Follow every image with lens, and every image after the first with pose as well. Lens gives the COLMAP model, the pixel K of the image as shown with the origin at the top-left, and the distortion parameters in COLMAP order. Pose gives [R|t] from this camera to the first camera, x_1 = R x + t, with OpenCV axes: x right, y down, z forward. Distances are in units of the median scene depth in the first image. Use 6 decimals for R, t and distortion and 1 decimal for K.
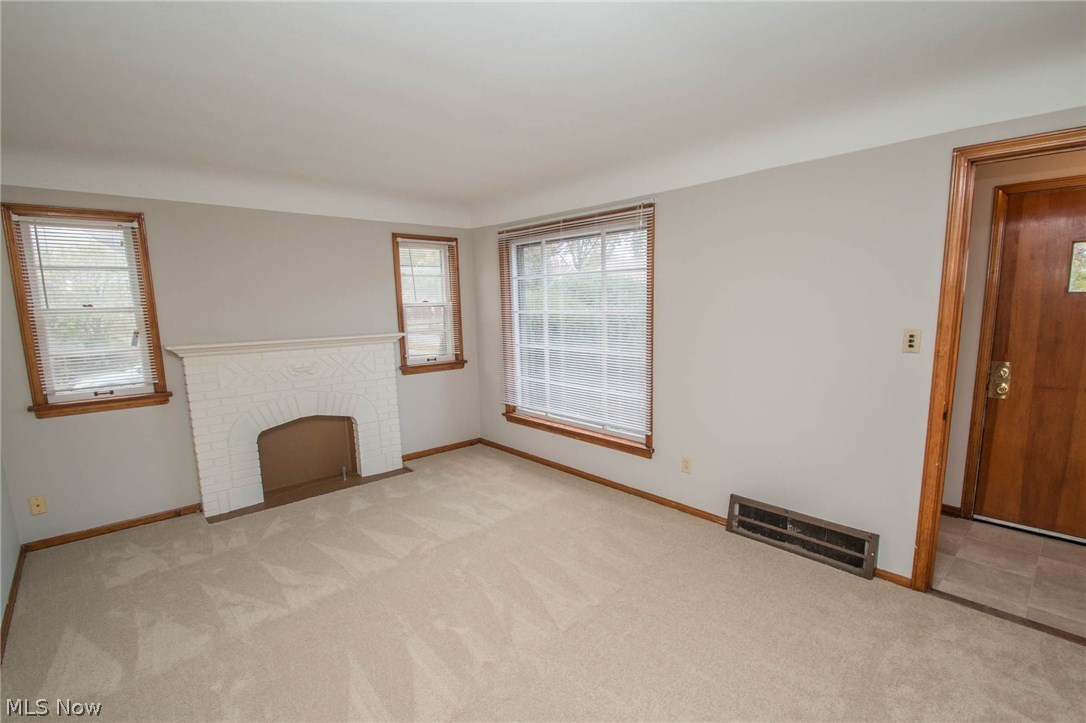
lens RADIAL K [[506.0, 0, 574.5], [0, 506.0, 375.5], [0, 0, 1]] dist [0.010147, -0.009915]
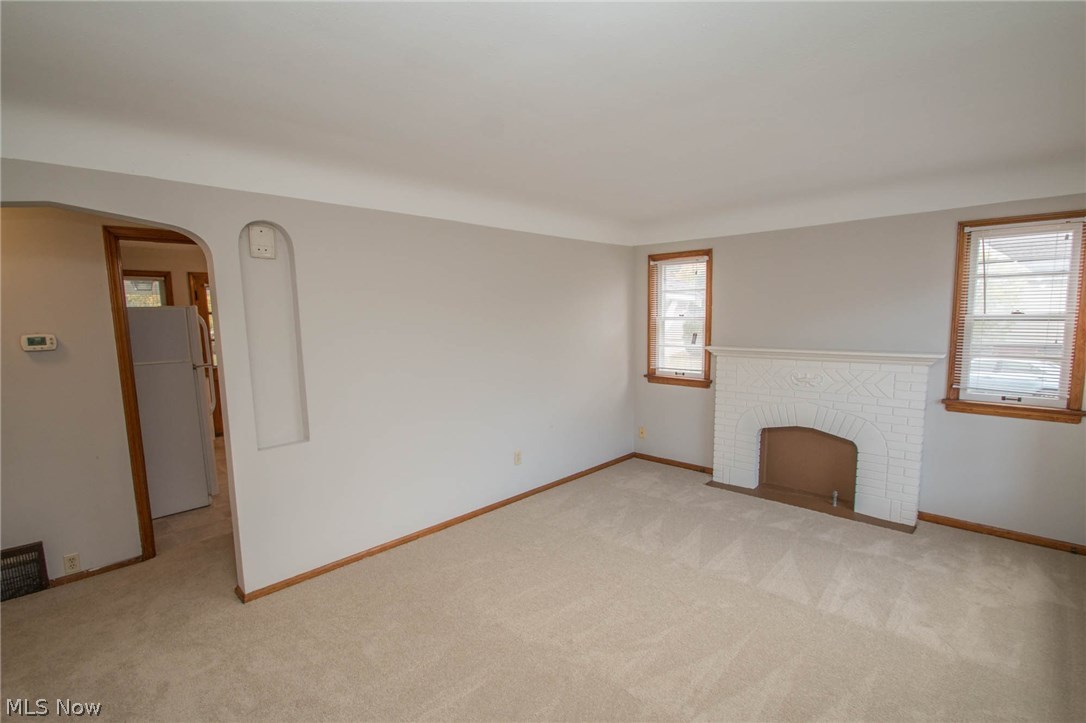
lens RADIAL K [[506.0, 0, 550.1], [0, 506.0, 381.2], [0, 0, 1]] dist [0.010147, -0.009915]
pose [[0.037602, 0.139014, -0.989576, 0.412800], [-0.140347, 0.981196, 0.132504, -0.066778], [0.989388, 0.133902, 0.056405, 0.404892]]
